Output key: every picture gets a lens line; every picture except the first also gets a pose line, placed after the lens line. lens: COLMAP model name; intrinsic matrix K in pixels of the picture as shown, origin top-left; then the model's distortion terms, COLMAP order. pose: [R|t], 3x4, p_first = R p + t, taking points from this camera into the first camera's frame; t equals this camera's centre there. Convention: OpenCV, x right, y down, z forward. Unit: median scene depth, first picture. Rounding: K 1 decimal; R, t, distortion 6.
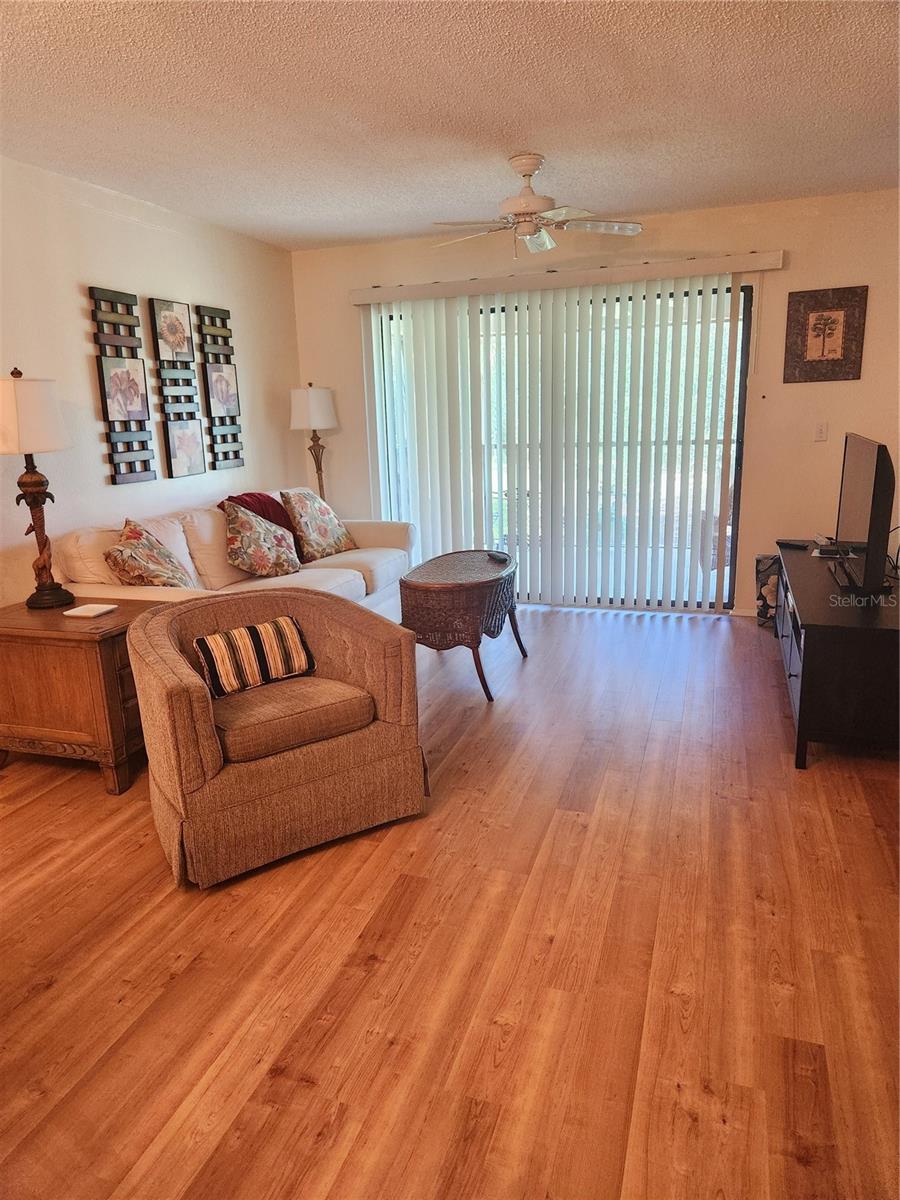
lens RADIAL K [[797.3, 0, 448.2], [0, 797.3, 591.7], [0, 0, 1]] dist [0.066782, -0.054652]
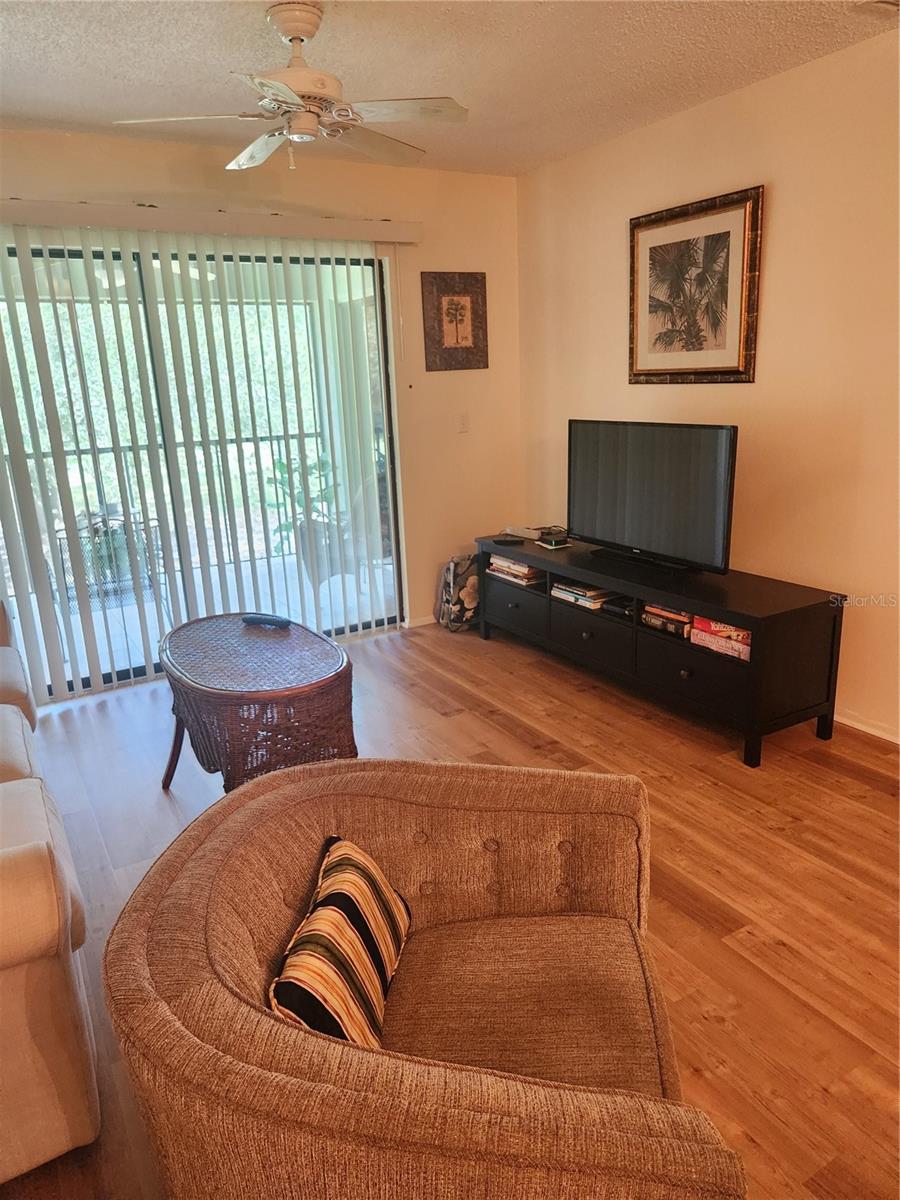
lens RADIAL K [[797.3, 0, 447.1], [0, 797.3, 599.7], [0, 0, 1]] dist [0.066782, -0.054652]
pose [[0.657712, -0.201171, 0.725910, -0.373752], [0.191407, 0.976682, 0.097243, -0.112397], [-0.728546, 0.074986, 0.680881, 0.484369]]
